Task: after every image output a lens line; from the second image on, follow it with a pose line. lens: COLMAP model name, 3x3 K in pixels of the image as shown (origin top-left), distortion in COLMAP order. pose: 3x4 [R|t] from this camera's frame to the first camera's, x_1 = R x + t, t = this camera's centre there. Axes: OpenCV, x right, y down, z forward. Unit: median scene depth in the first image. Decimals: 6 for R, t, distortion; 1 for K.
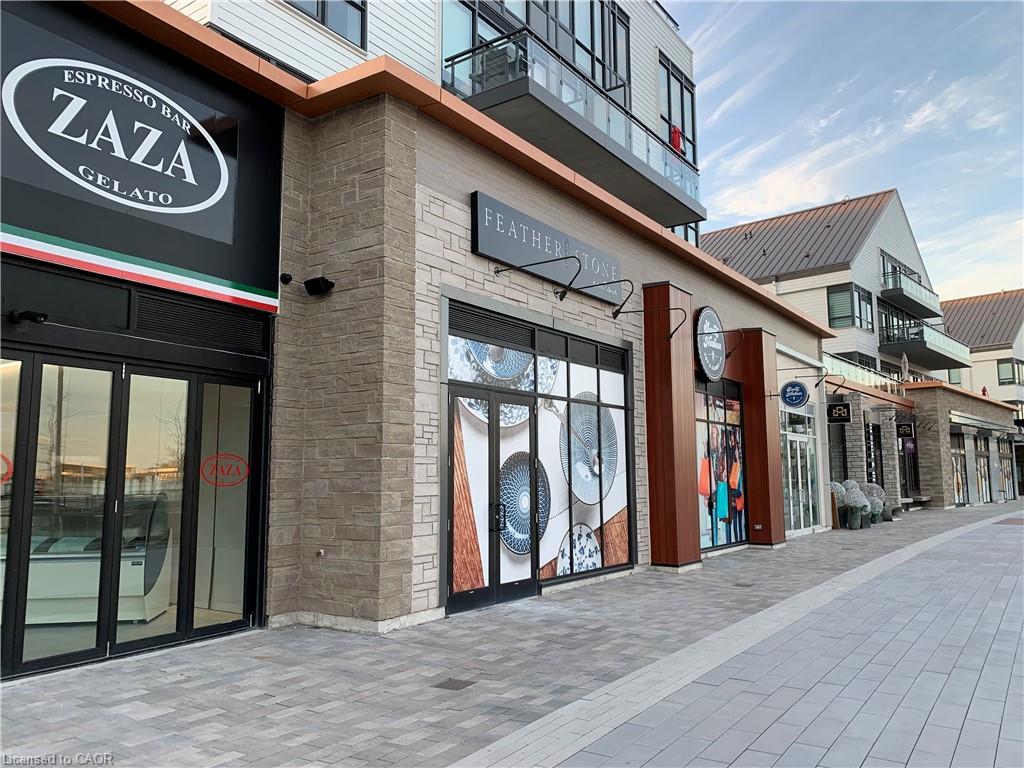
lens RADIAL K [[791.4, 0, 511.0], [0, 791.4, 367.0], [0, 0, 1]] dist [0.100731, -0.001118]
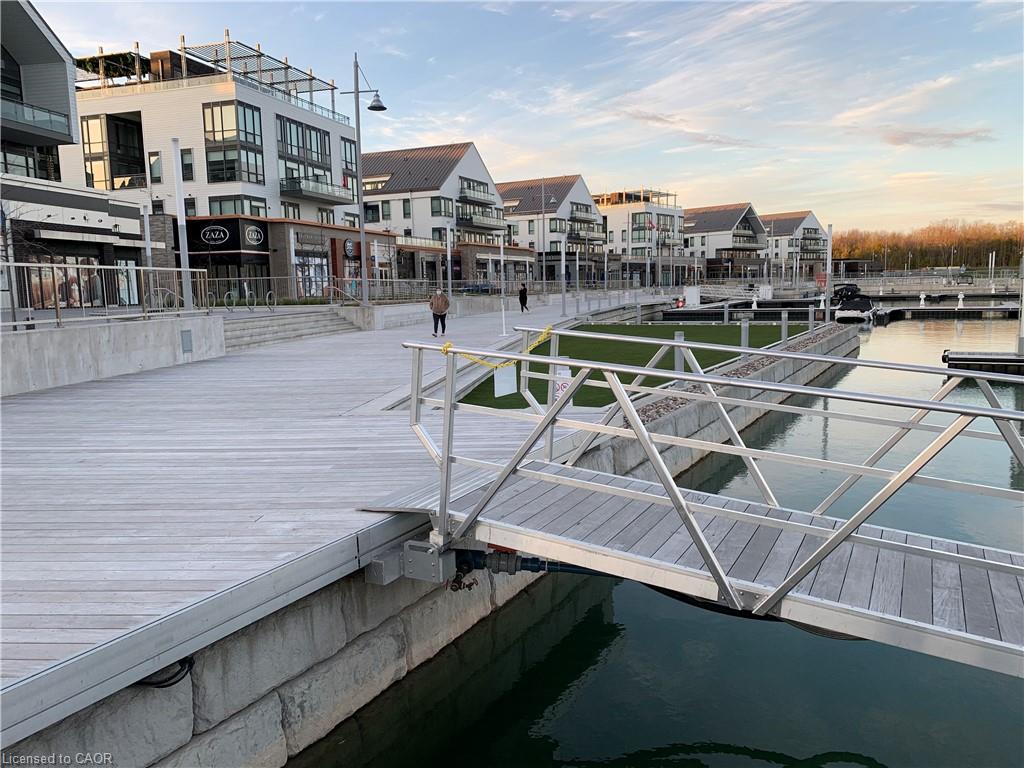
lens RADIAL K [[791.4, 0, 511.0], [0, 791.4, 367.0], [0, 0, 1]] dist [0.100731, -0.001118]
pose [[0.949547, -0.041177, 0.310909, -0.270460], [-0.031534, 0.973785, 0.225276, -0.391680], [-0.312034, -0.223714, 0.923356, -3.279622]]
